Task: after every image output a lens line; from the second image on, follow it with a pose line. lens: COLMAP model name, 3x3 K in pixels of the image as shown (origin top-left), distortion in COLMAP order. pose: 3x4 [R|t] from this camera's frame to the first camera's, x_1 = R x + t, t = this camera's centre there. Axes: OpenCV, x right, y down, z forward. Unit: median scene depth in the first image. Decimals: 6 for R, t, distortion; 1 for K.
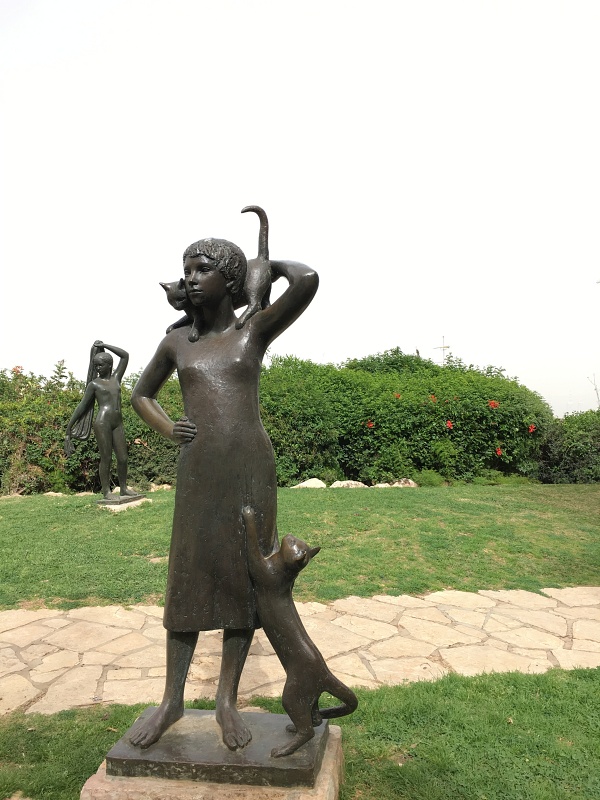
lens RADIAL K [[680.4, 0, 297.1], [0, 680.4, 394.0], [0, 0, 1]] dist [0.050096, -0.060025]
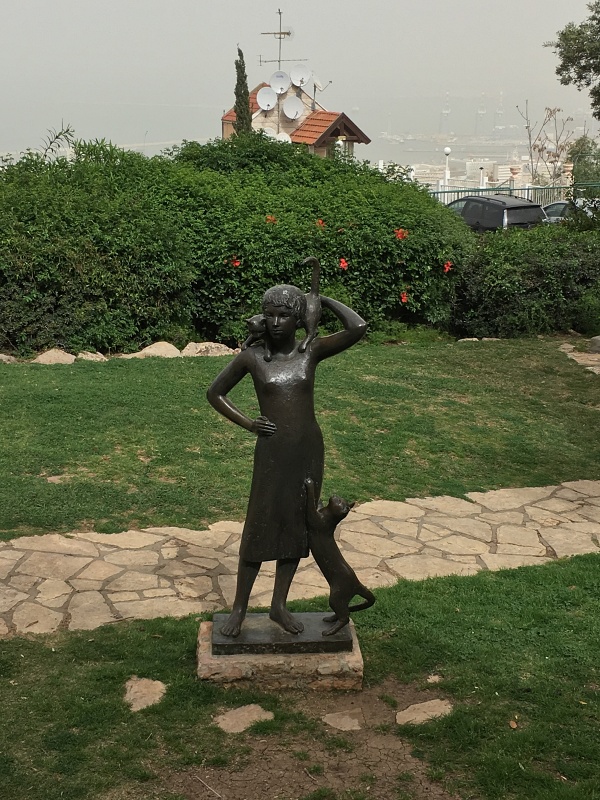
lens RADIAL K [[1268.3, 0, 301.0], [0, 1268.3, 402.2], [0, 0, 1]] dist [0.019045, 0.000000]
pose [[0.970722, -0.022394, 0.239159, -0.252736], [-0.034838, 0.971992, 0.232417, -0.213399], [-0.237666, -0.233944, 0.942754, -0.516130]]
